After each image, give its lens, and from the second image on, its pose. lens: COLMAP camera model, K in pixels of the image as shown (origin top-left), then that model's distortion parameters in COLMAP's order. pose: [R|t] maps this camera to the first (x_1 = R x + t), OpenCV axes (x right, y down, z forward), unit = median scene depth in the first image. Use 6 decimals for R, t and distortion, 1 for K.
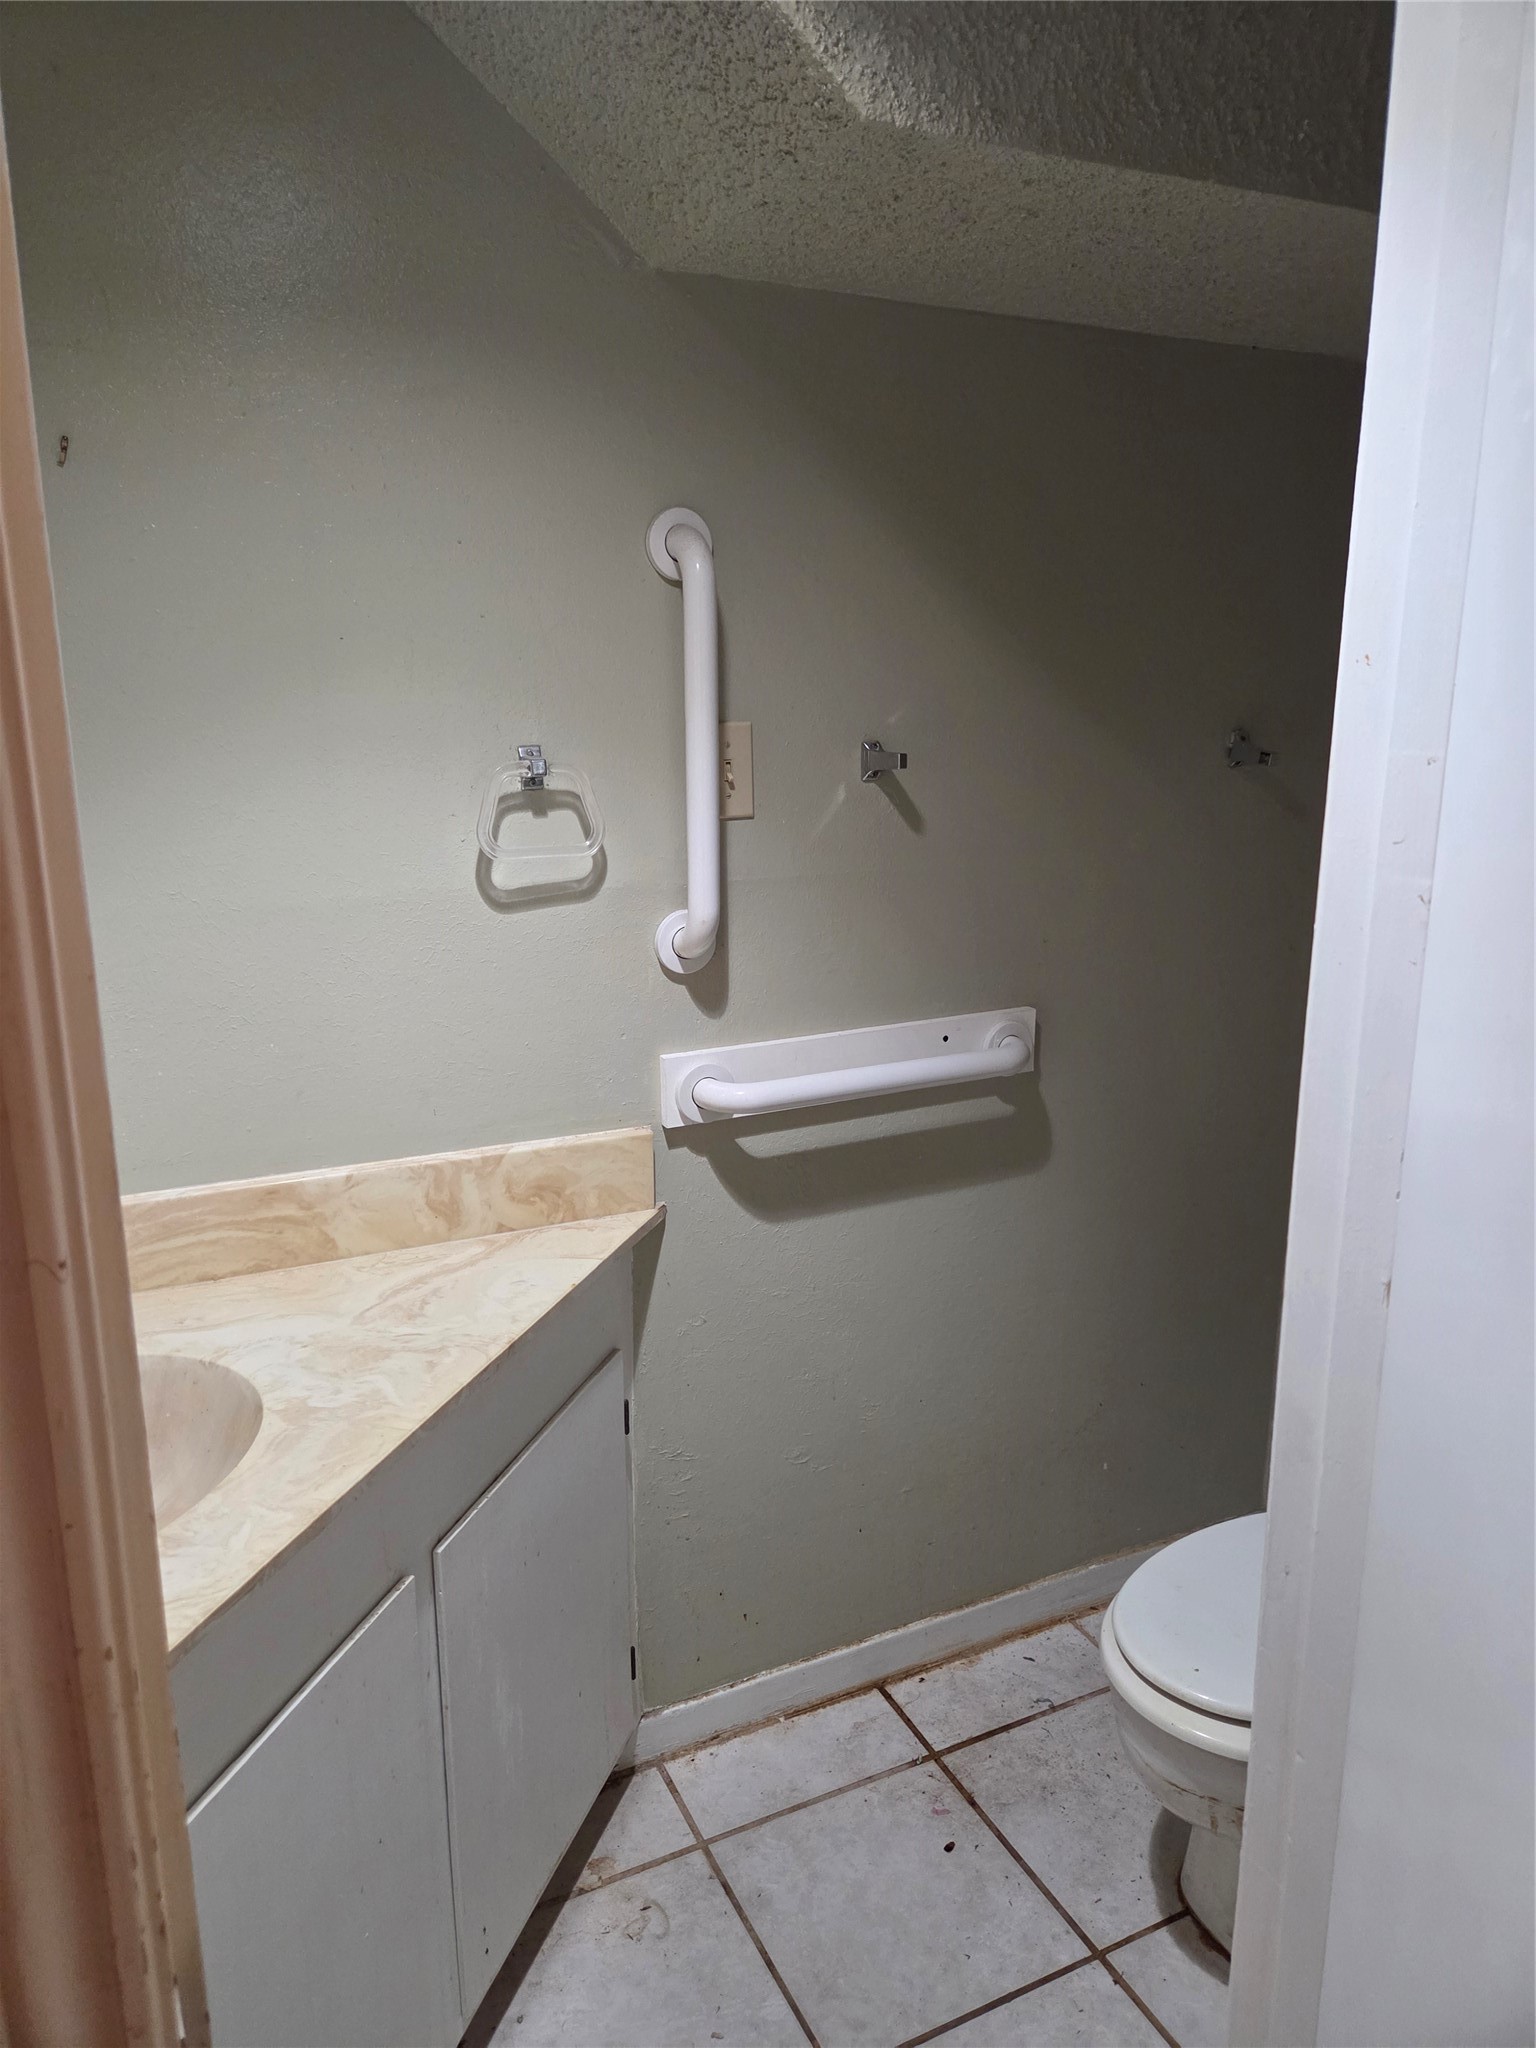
lens RADIAL K [[1352.2, 0, 768.0], [0, 1352.2, 1024.0], [0, 0, 1]] dist [0.084935, -0.082961]
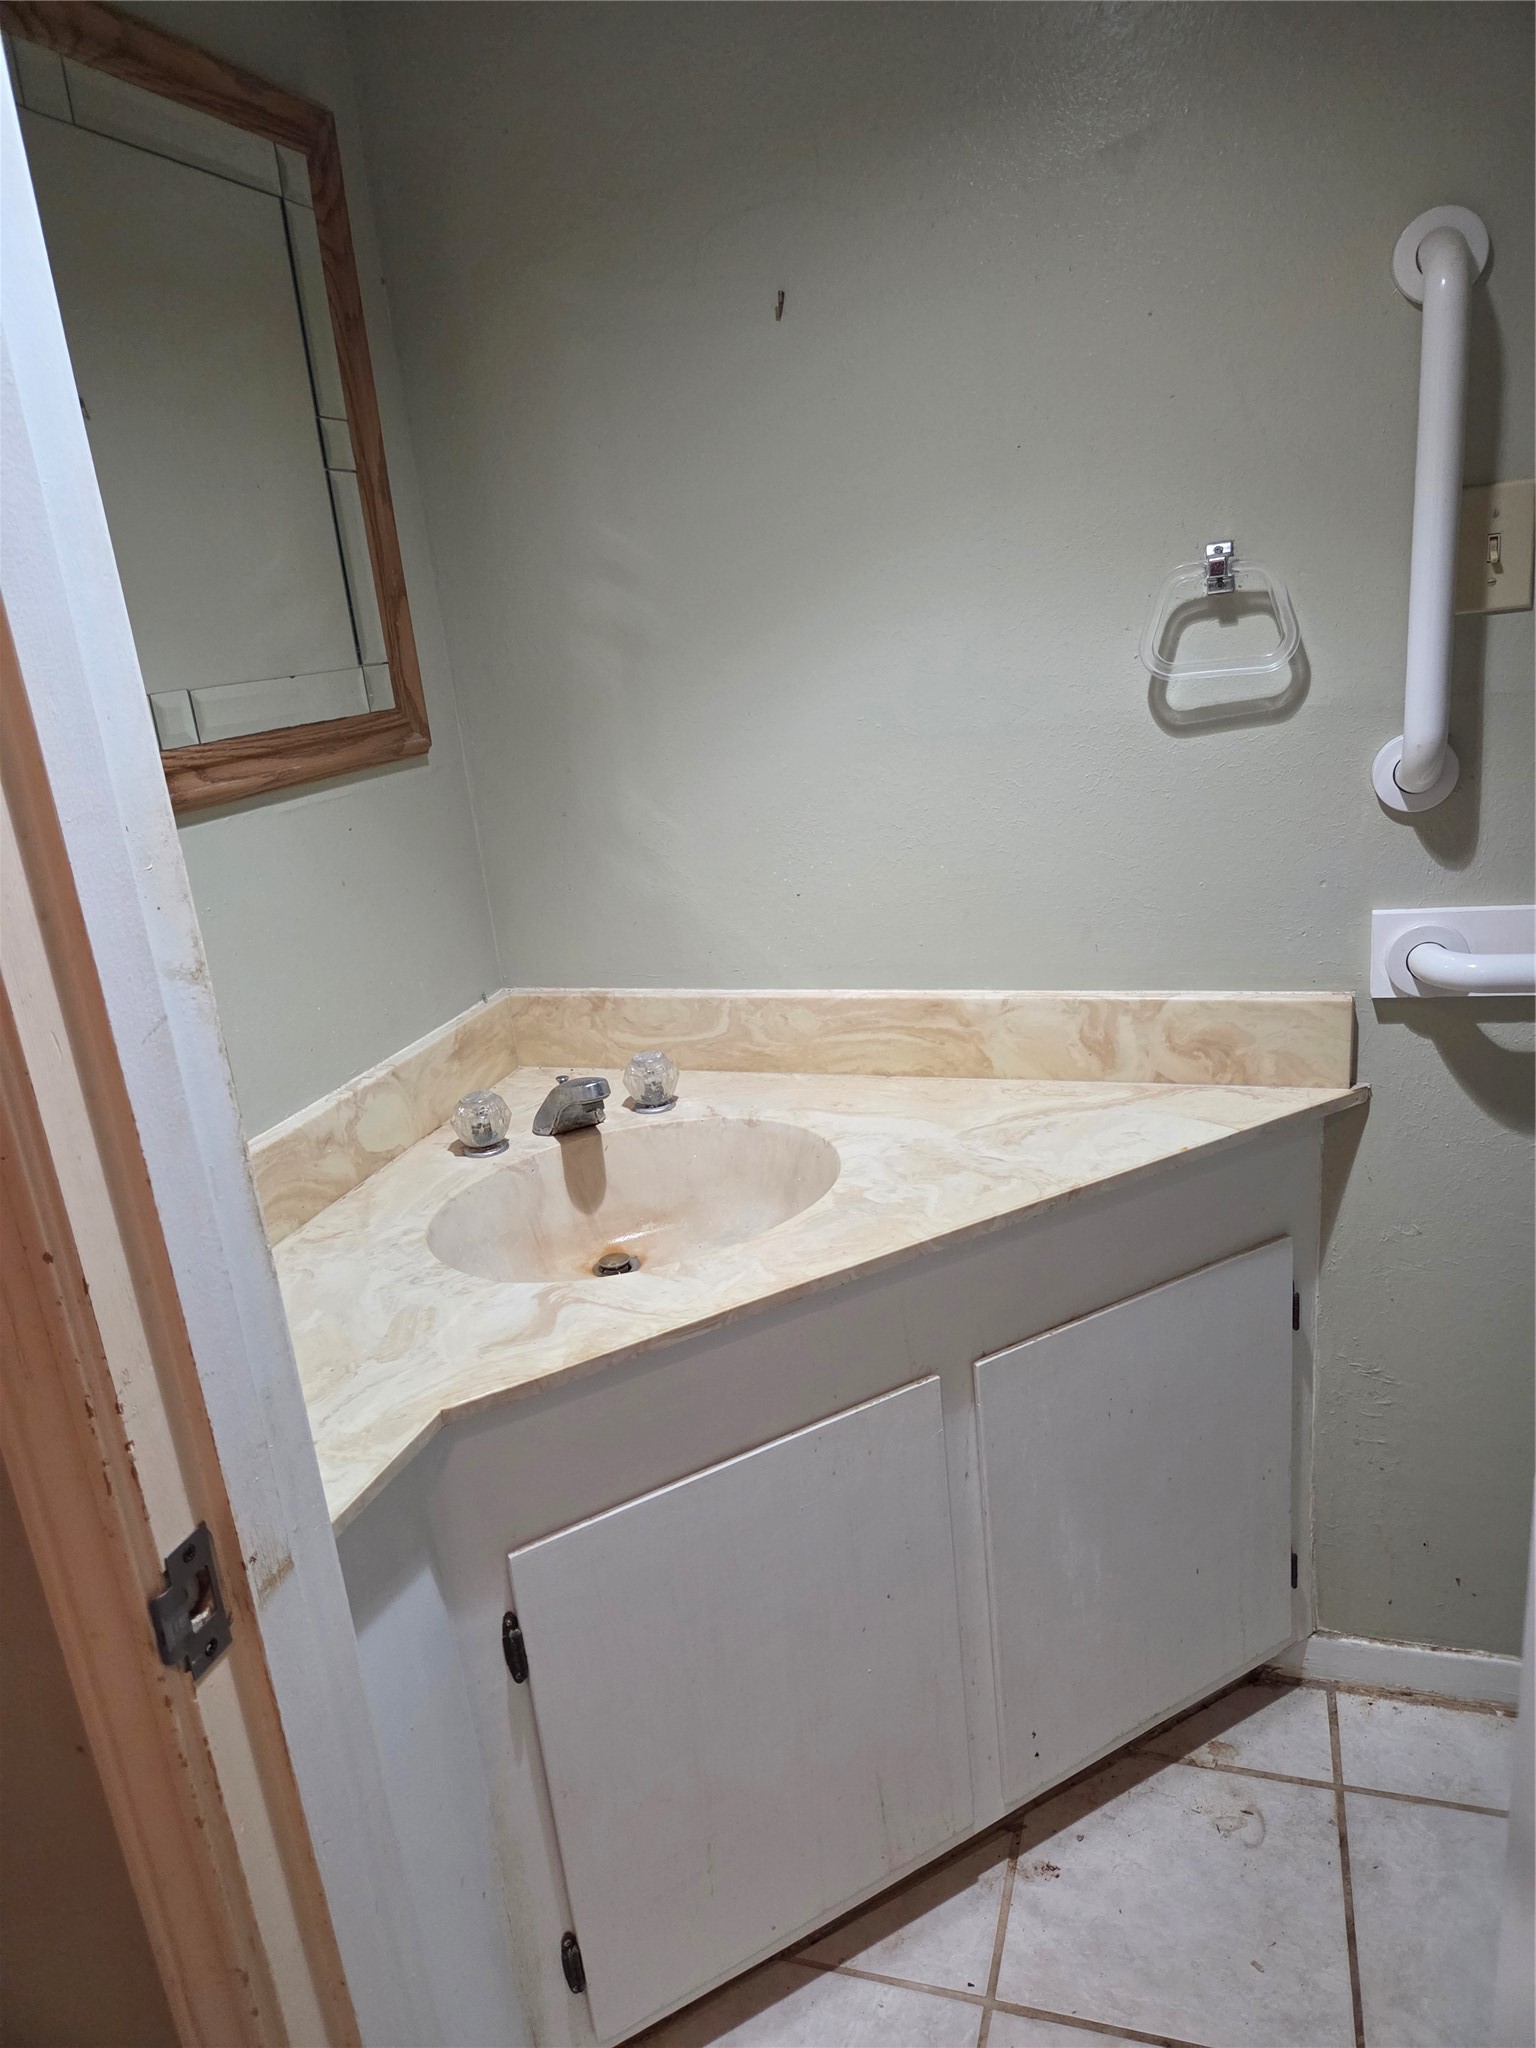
lens RADIAL K [[1352.2, 0, 768.0], [0, 1352.2, 1024.0], [0, 0, 1]] dist [0.084935, -0.082961]
pose [[0.730213, 0.143001, -0.668087, 0.235305], [-0.063689, 0.987840, 0.141831, -0.003886], [0.680245, -0.061017, 0.730441, 0.127370]]
